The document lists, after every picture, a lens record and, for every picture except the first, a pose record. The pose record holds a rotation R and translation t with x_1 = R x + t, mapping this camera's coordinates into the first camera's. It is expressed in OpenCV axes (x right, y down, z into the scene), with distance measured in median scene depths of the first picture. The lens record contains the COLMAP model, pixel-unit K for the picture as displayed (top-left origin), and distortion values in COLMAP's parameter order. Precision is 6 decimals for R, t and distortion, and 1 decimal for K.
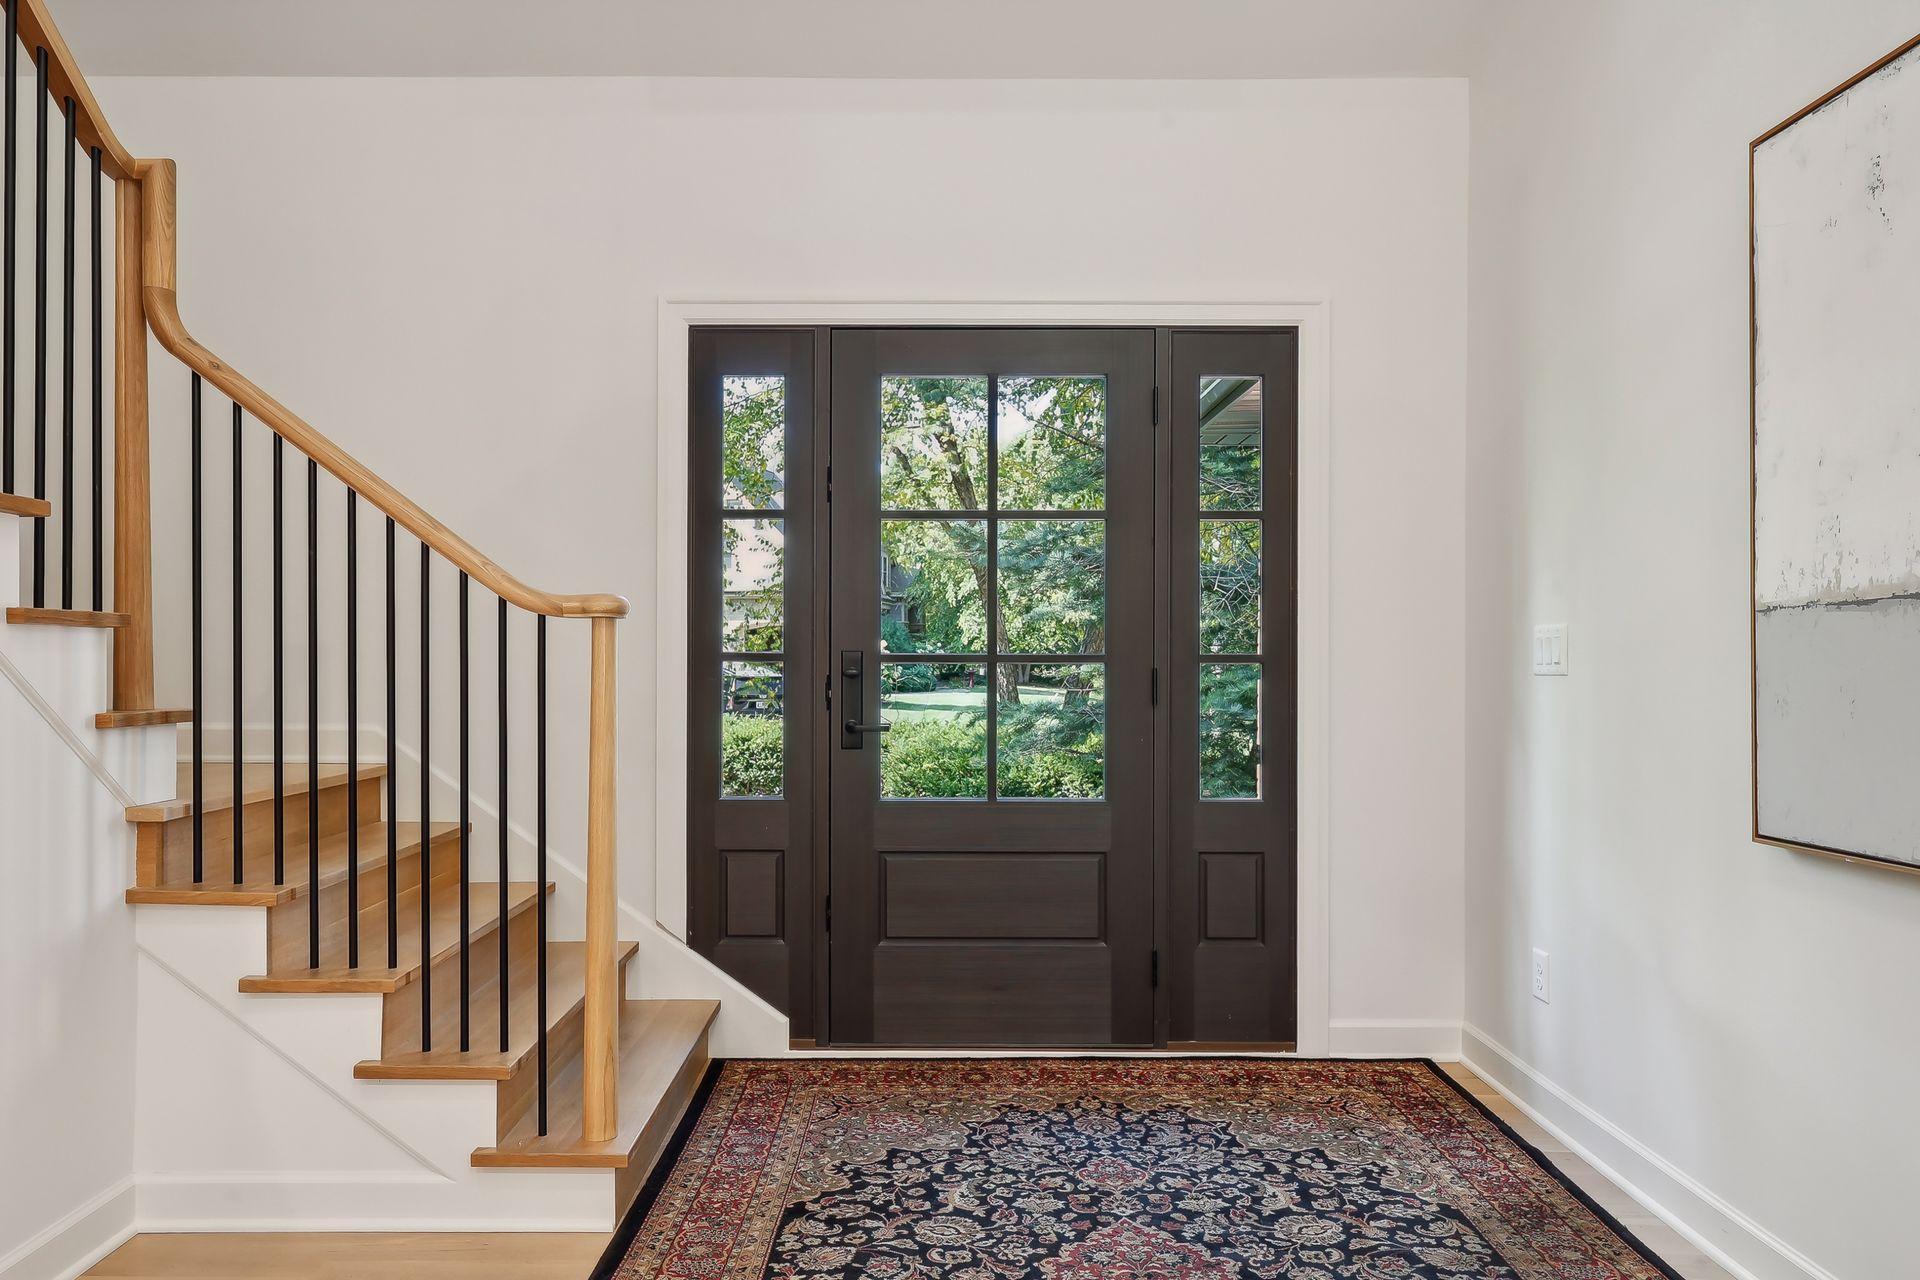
lens RADIAL K [[1307.1, 0, 915.4], [0, 1307.1, 651.2], [0, 0, 1]] dist [0.005075, 0.001926]
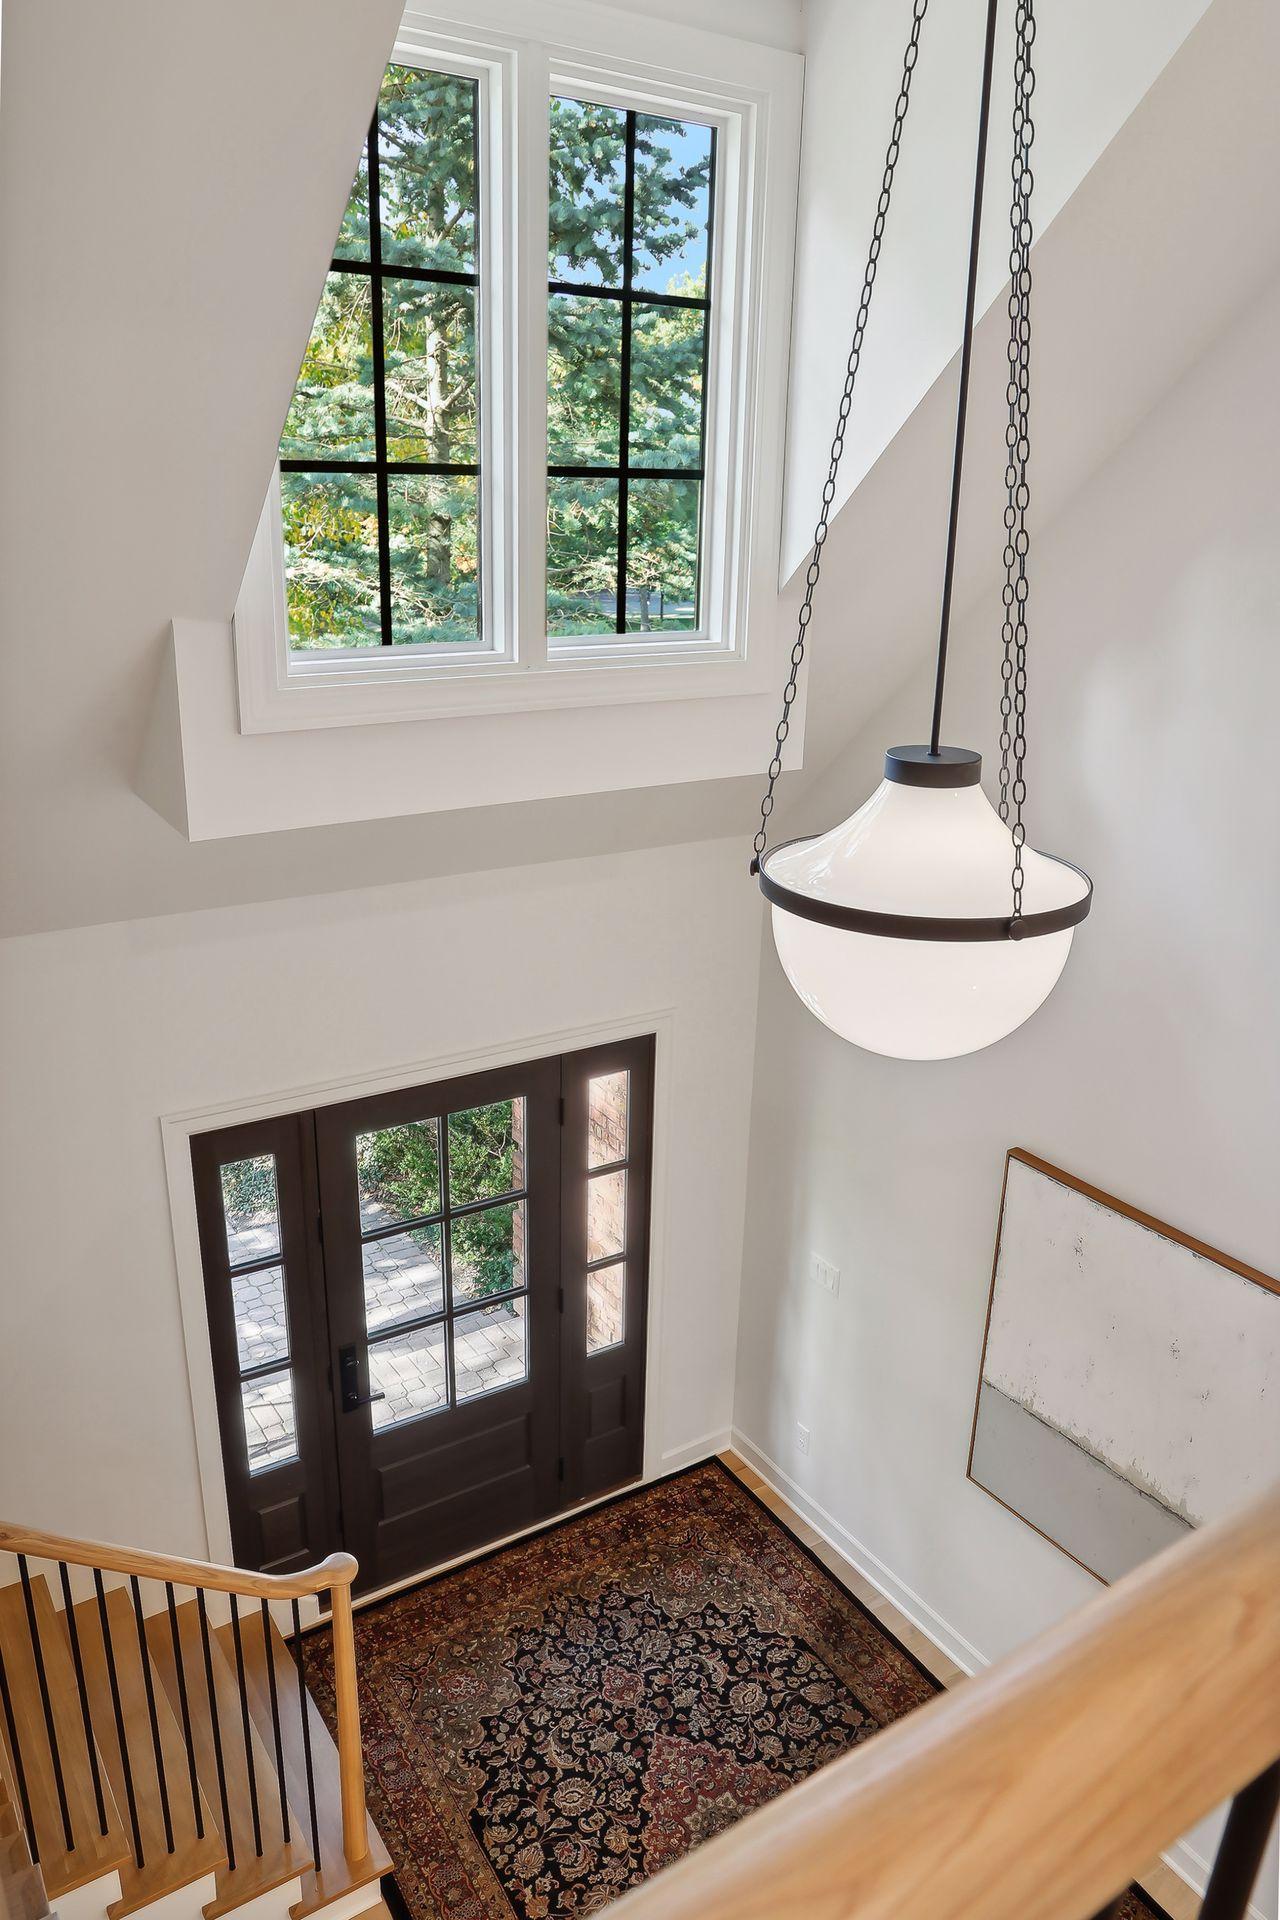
lens RADIAL K [[1351.6, 0, 640.9], [0, 1351.6, 935.2], [0, 0, 1]] dist [-0.098666, 0.063682]
pose [[0.834373, -0.152742, 0.529614, -0.543570], [-0.023060, 0.950324, 0.310406, -0.976546], [-0.550717, -0.271207, 0.789403, -0.047848]]
